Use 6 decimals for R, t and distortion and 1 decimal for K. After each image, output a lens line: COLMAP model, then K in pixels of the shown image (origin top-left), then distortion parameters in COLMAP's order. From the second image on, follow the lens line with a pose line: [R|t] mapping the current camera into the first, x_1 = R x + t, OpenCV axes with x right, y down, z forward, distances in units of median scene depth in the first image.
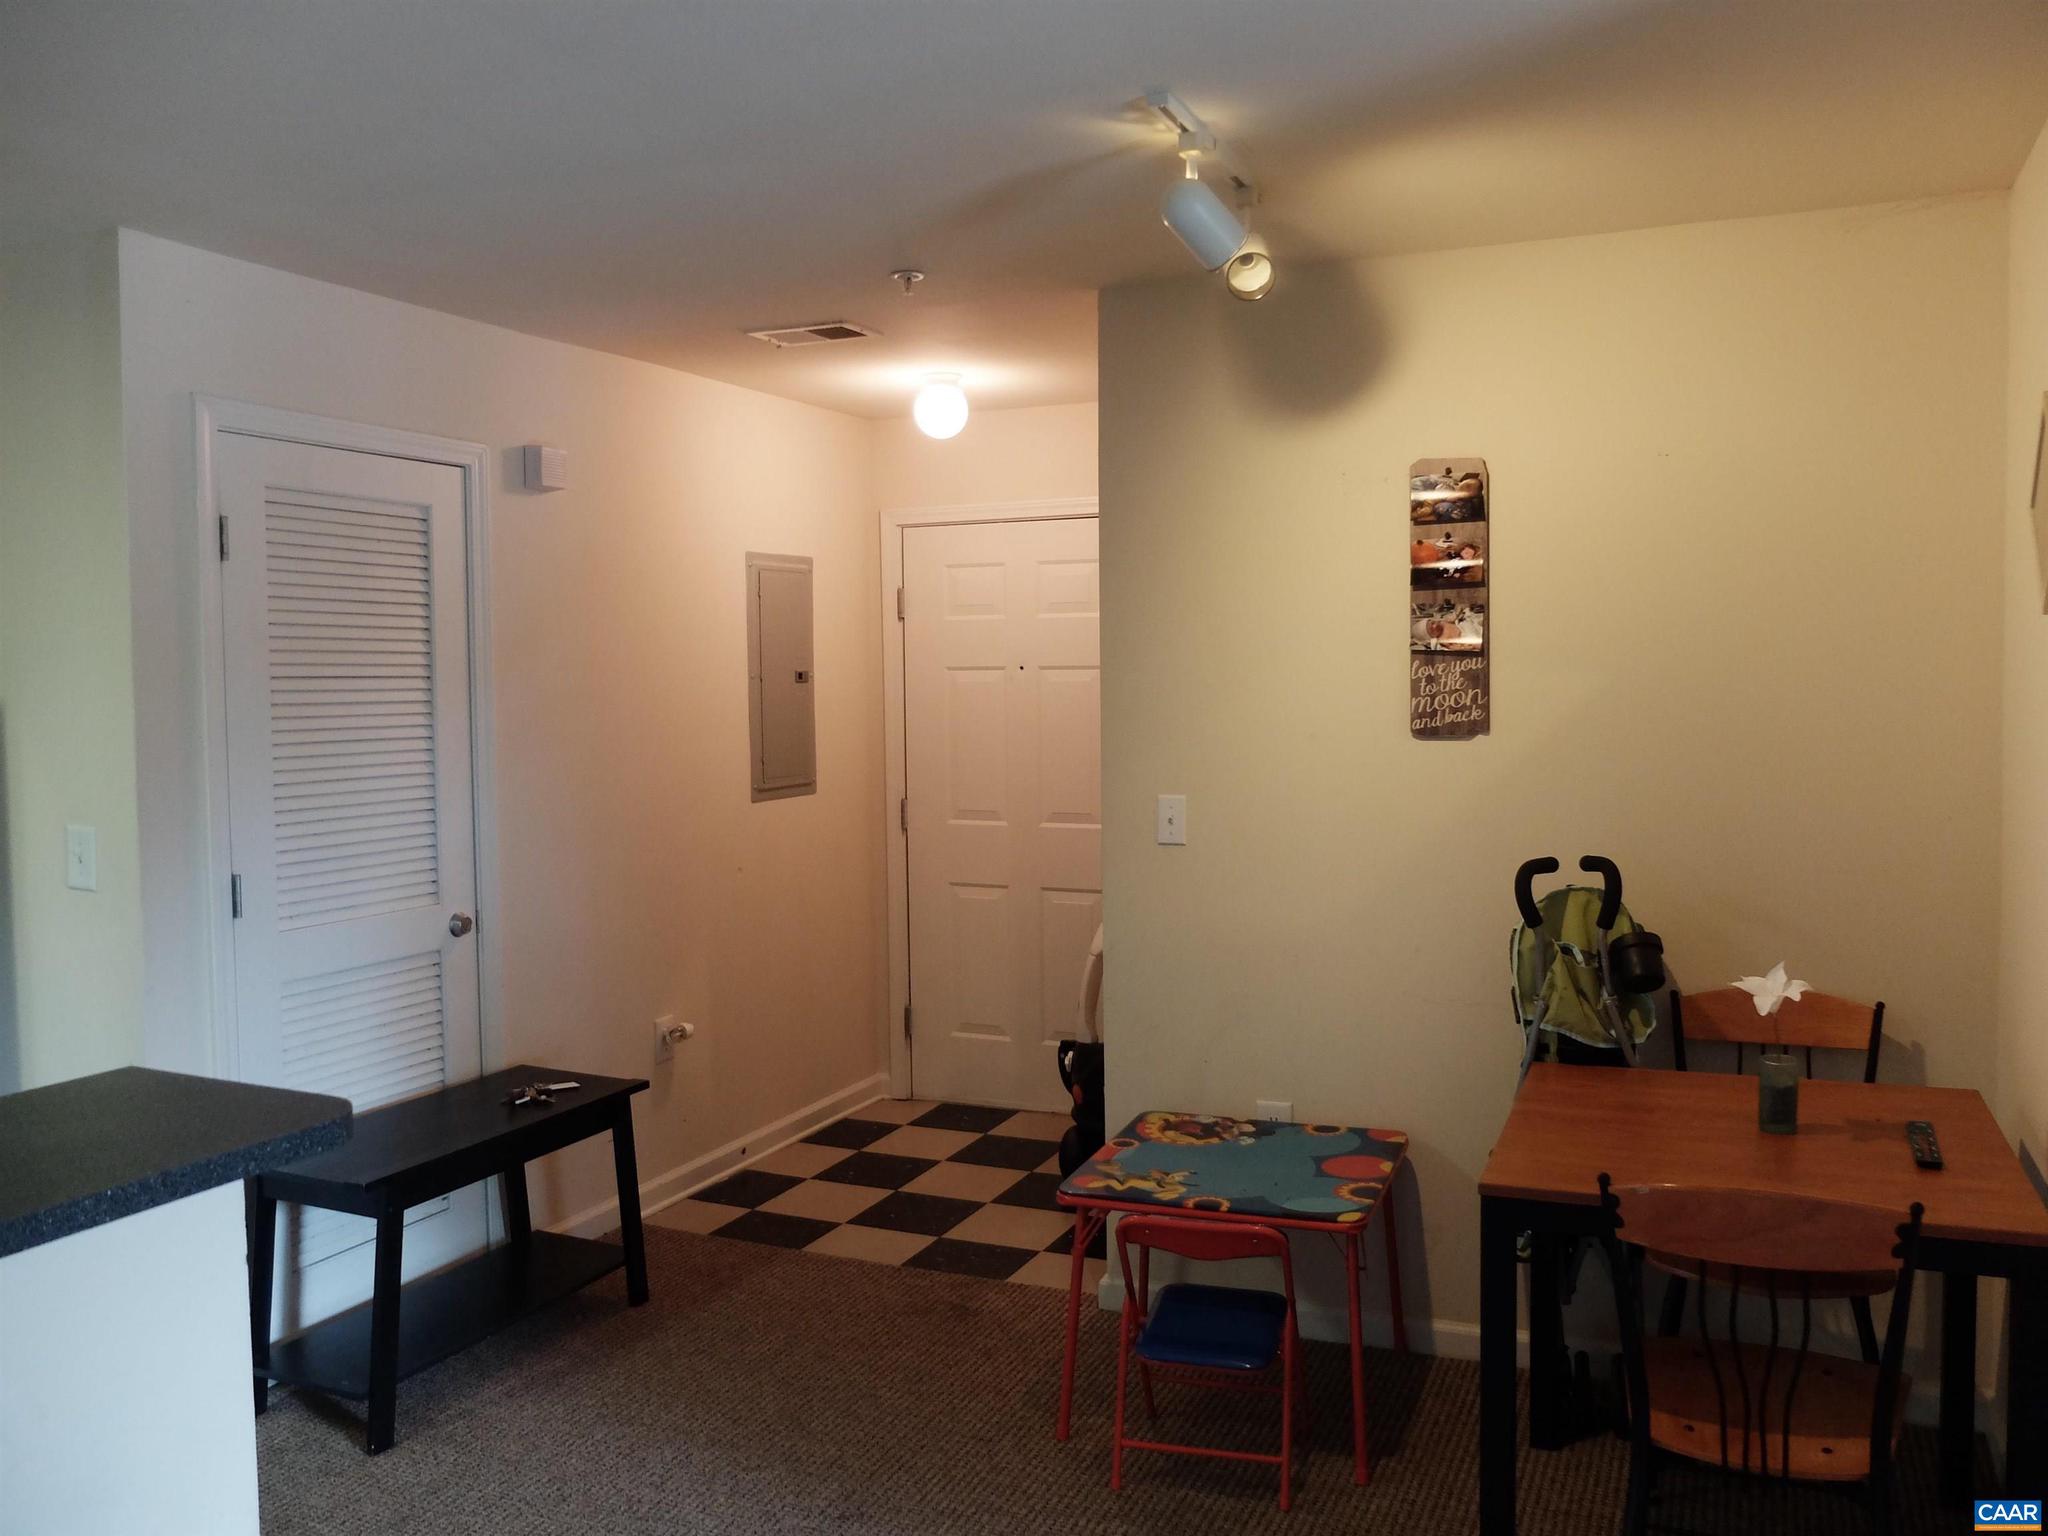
lens RADIAL K [[1620.5, 0, 1024.0], [0, 1620.5, 768.0], [0, 0, 1]] dist [-0.035417, 0.001369]
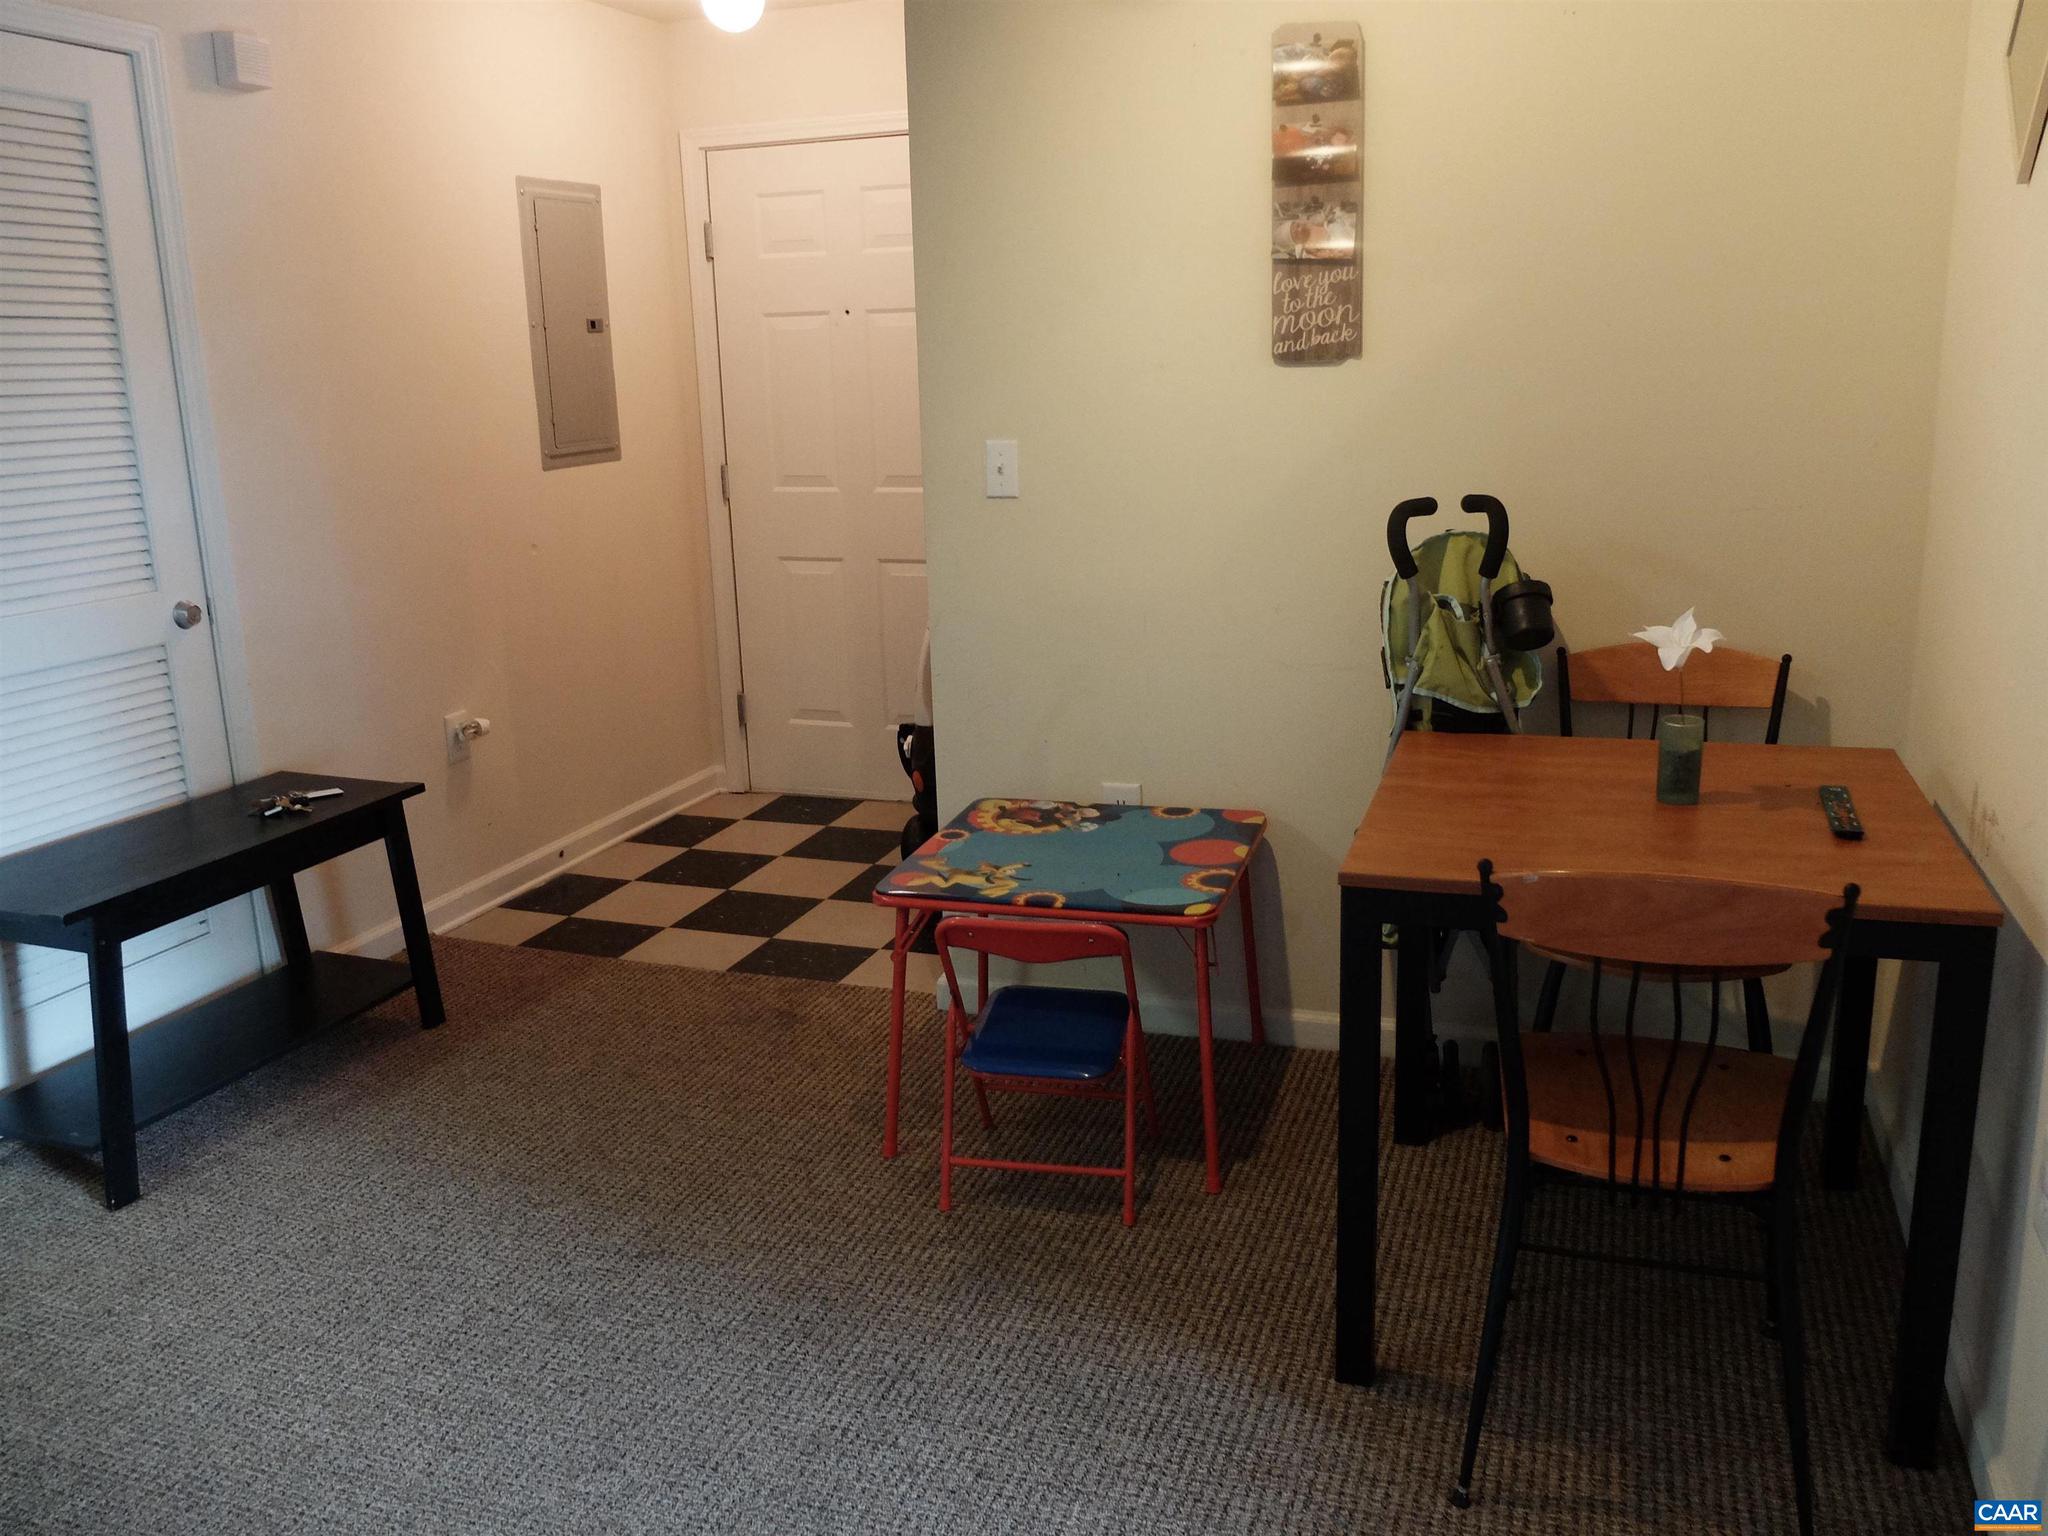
lens RADIAL K [[1618.1, 0, 1033.3], [0, 1618.1, 735.6], [0, 0, 1]] dist [-0.004312, -0.111309]
pose [[0.996596, -0.031636, 0.076125, 0.042952], [0.018052, 0.984771, 0.172918, 0.026160], [-0.080436, -0.170956, 0.981990, 0.137250]]
